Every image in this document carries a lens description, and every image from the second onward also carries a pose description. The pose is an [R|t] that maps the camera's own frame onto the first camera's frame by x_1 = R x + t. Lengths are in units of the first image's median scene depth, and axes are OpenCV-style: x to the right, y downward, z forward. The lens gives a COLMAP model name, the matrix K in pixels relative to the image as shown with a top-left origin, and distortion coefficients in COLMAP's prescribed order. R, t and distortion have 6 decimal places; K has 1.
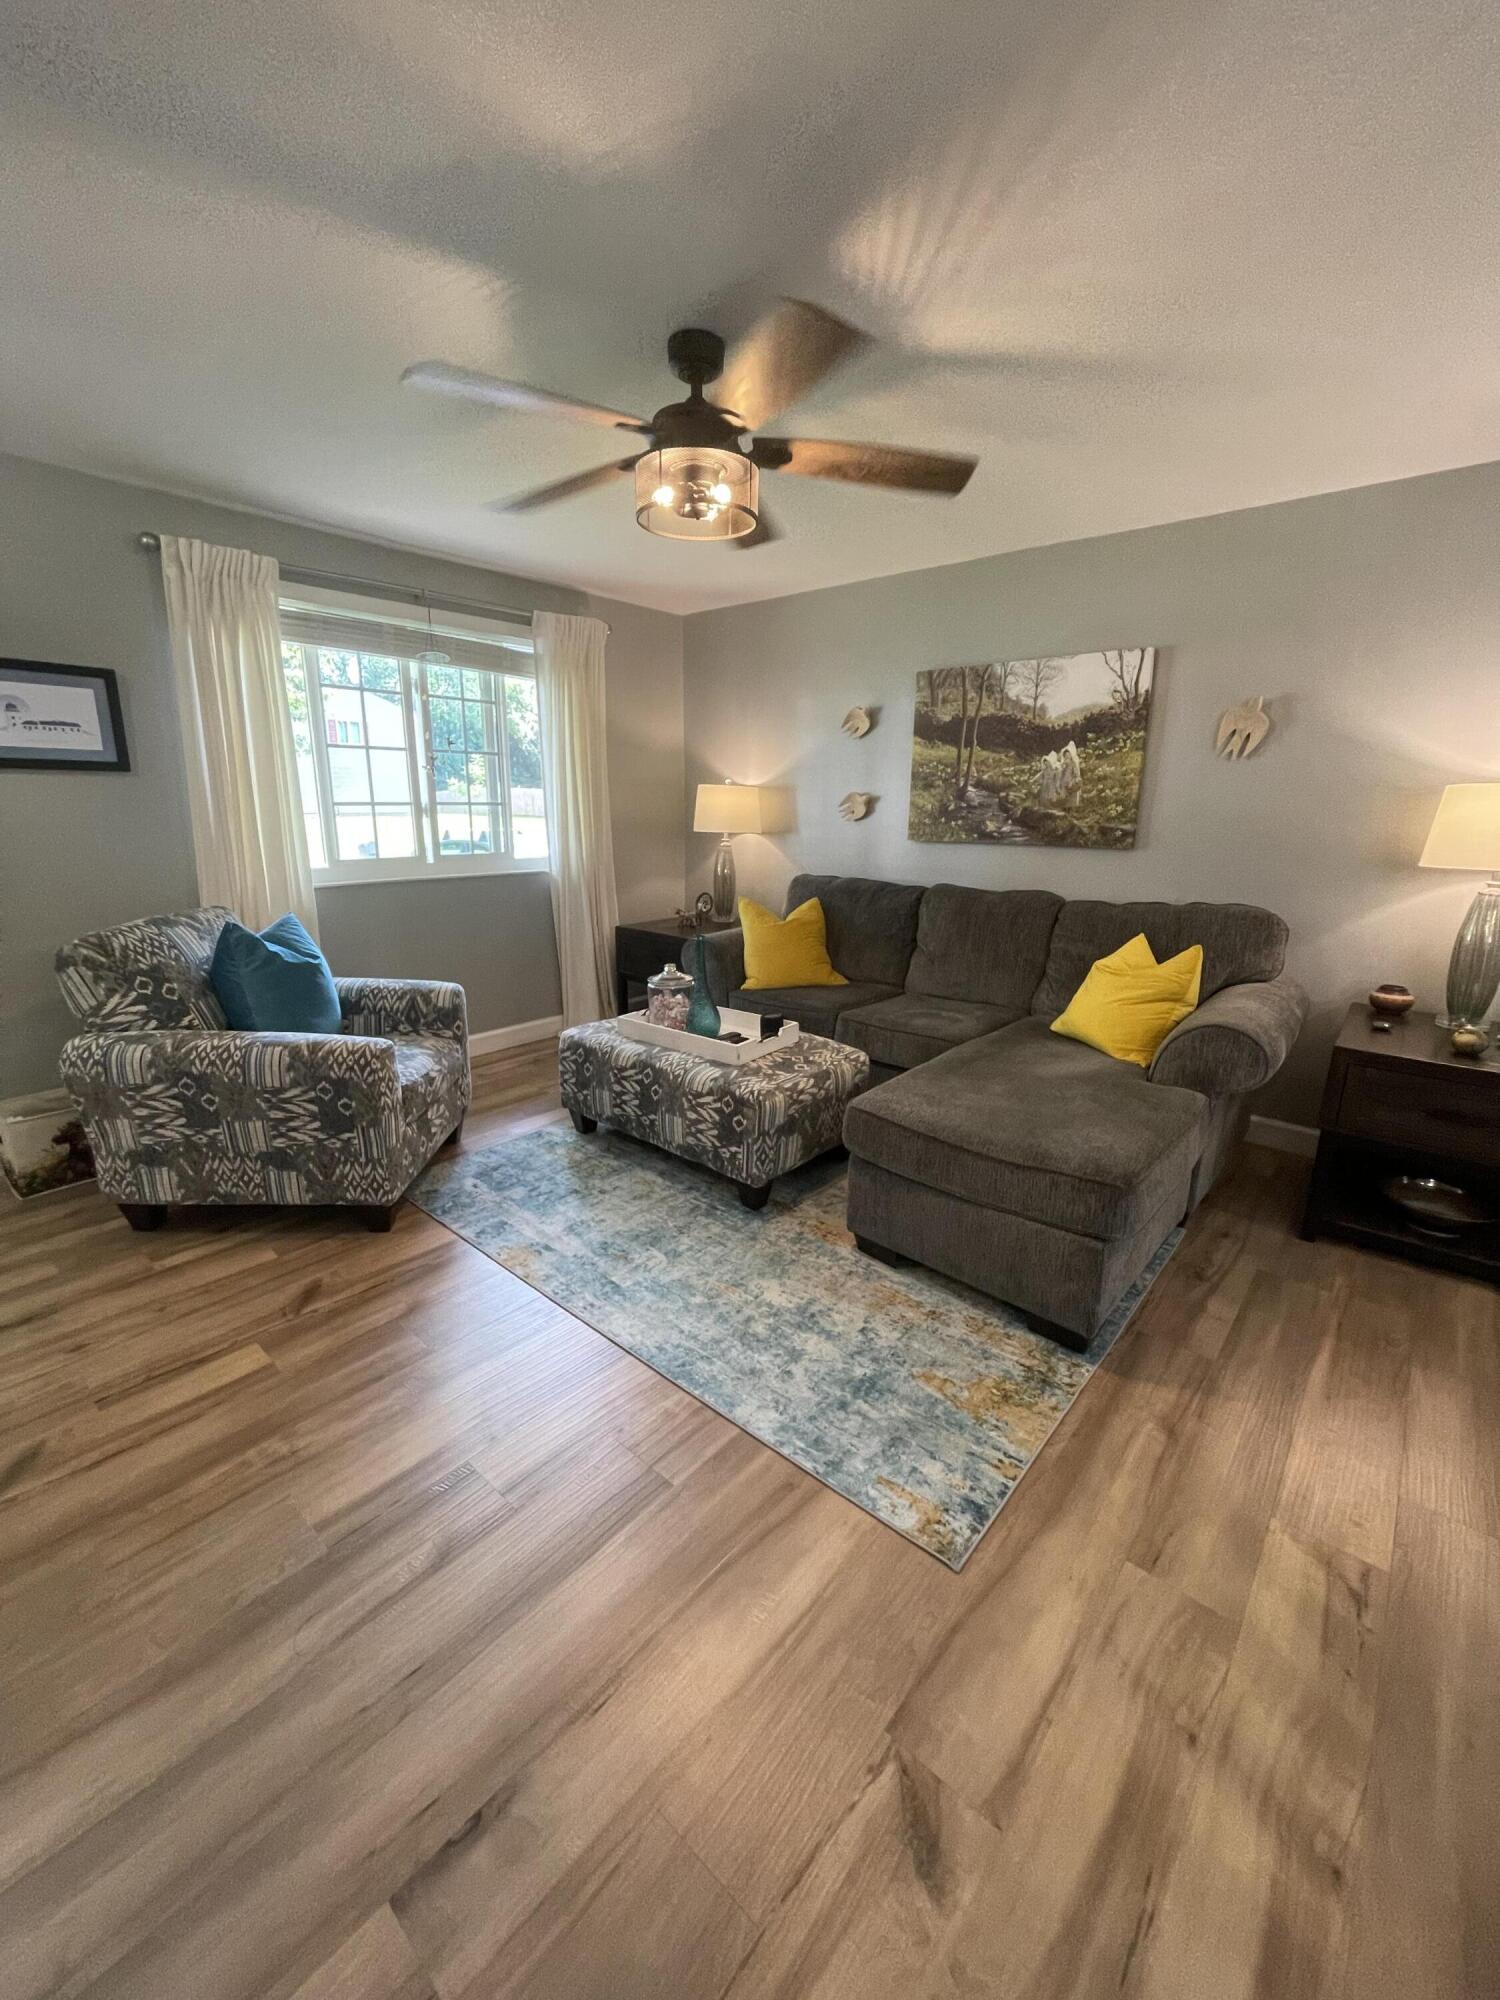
lens RADIAL K [[799.6, 0, 750.0], [0, 799.6, 1000.0], [0, 0, 1]] dist [-0.019023, 0.000078]
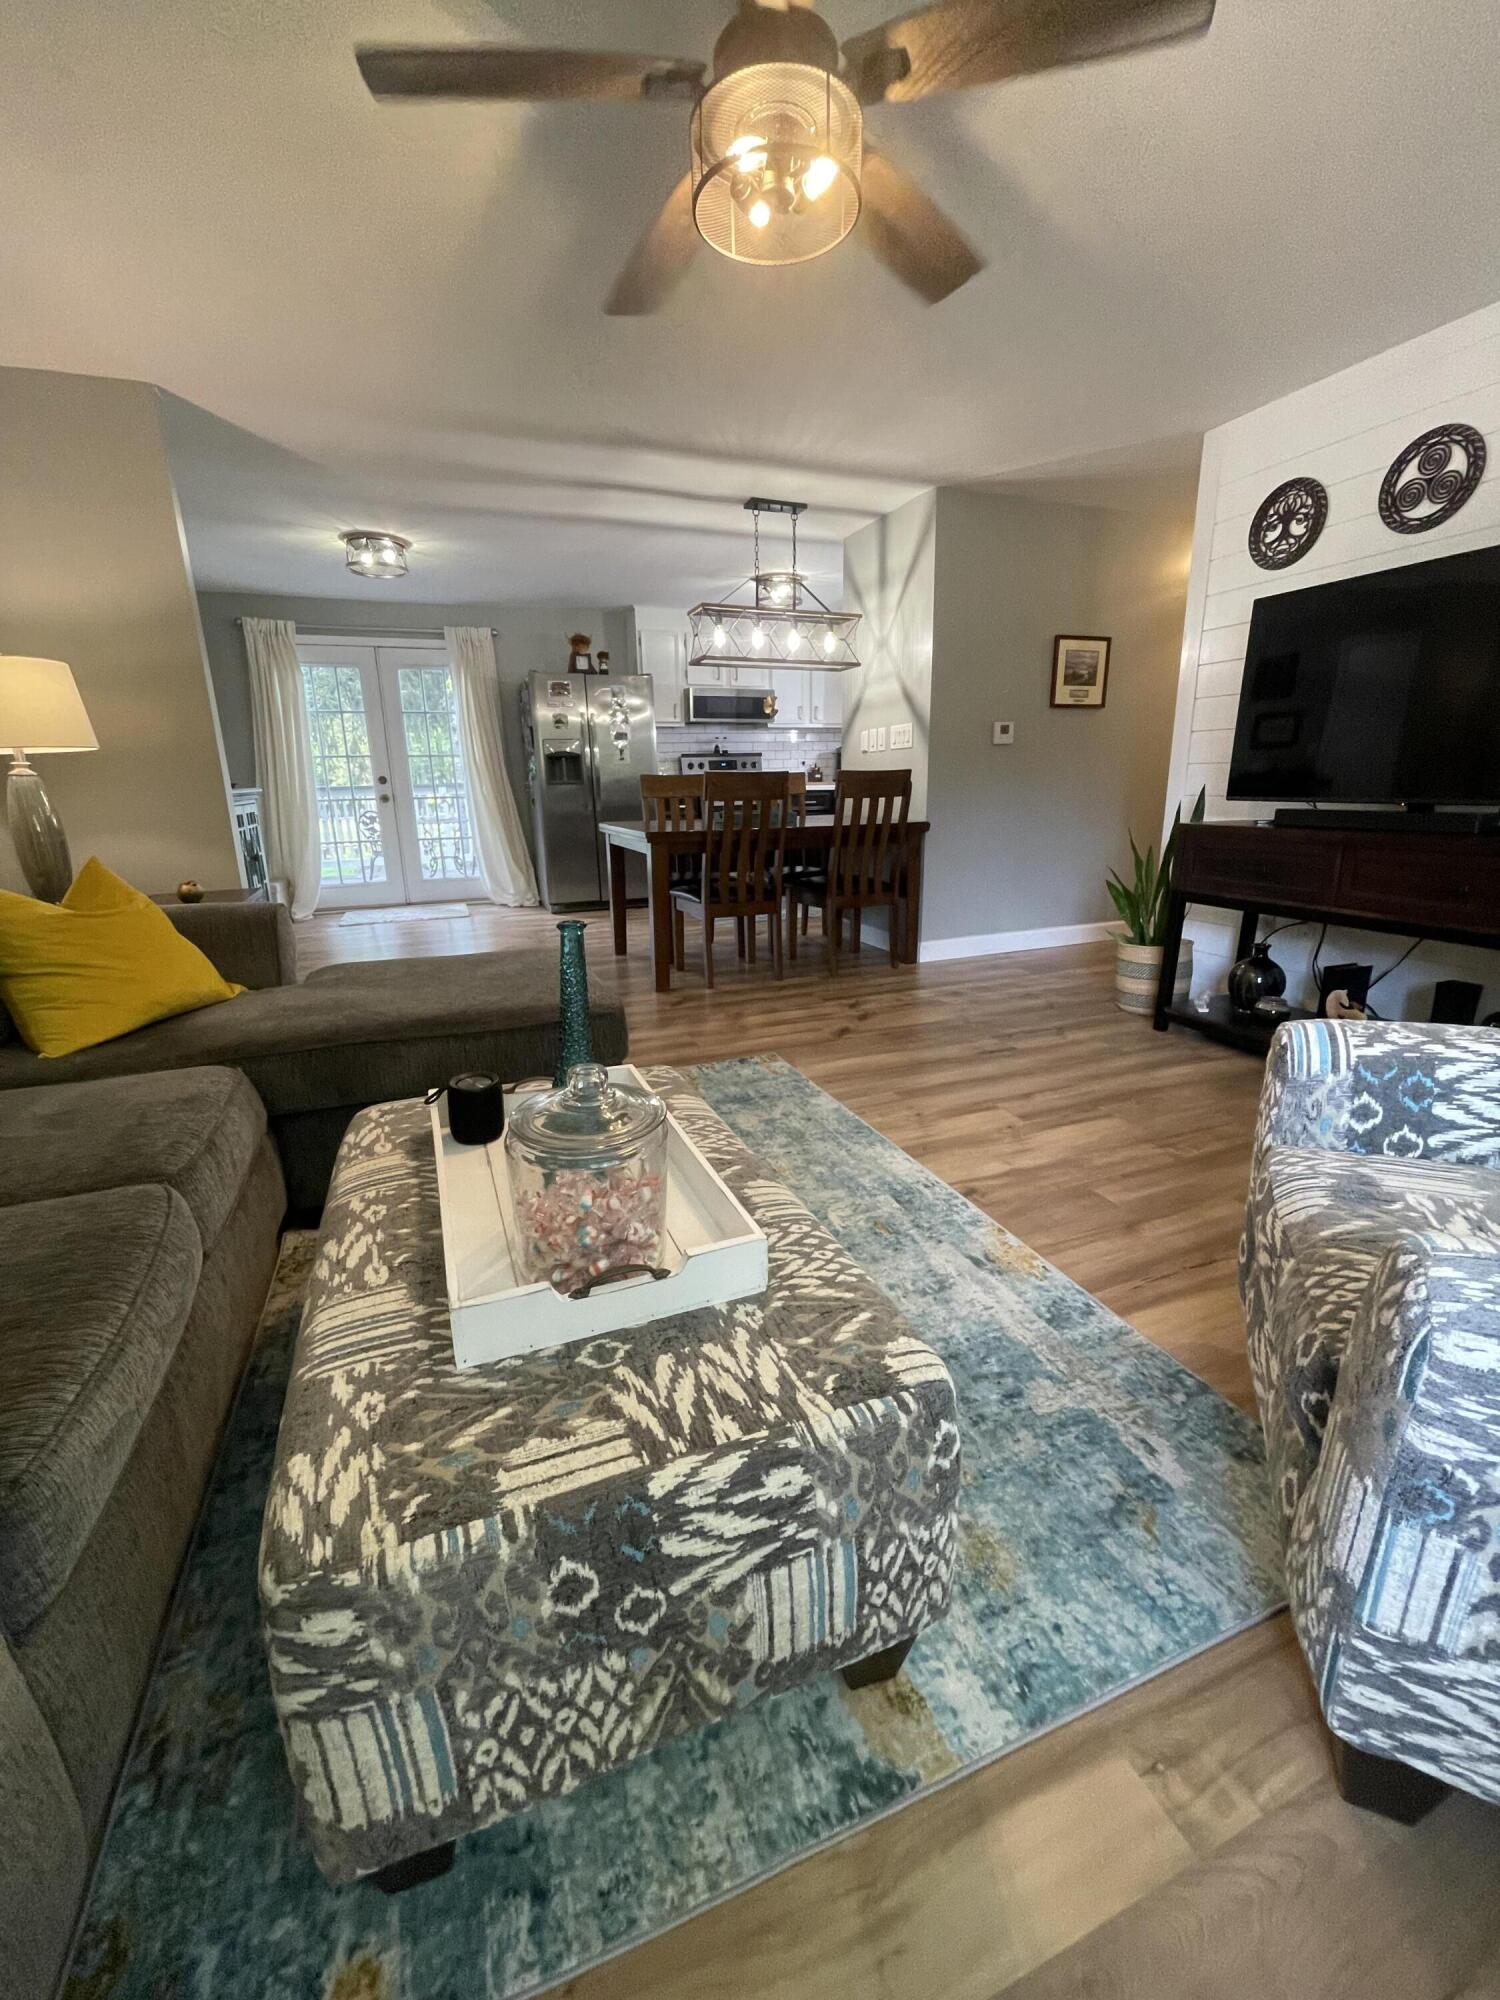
lens RADIAL K [[804.5, 0, 742.8], [0, 804.5, 995.2], [0, 0, 1]] dist [-0.004275, 0.000438]
pose [[-0.885316, -0.115902, 0.450314, -0.461831], [0.123959, 0.874564, 0.468798, -0.330195], [-0.448163, 0.470855, -0.759898, 1.931898]]
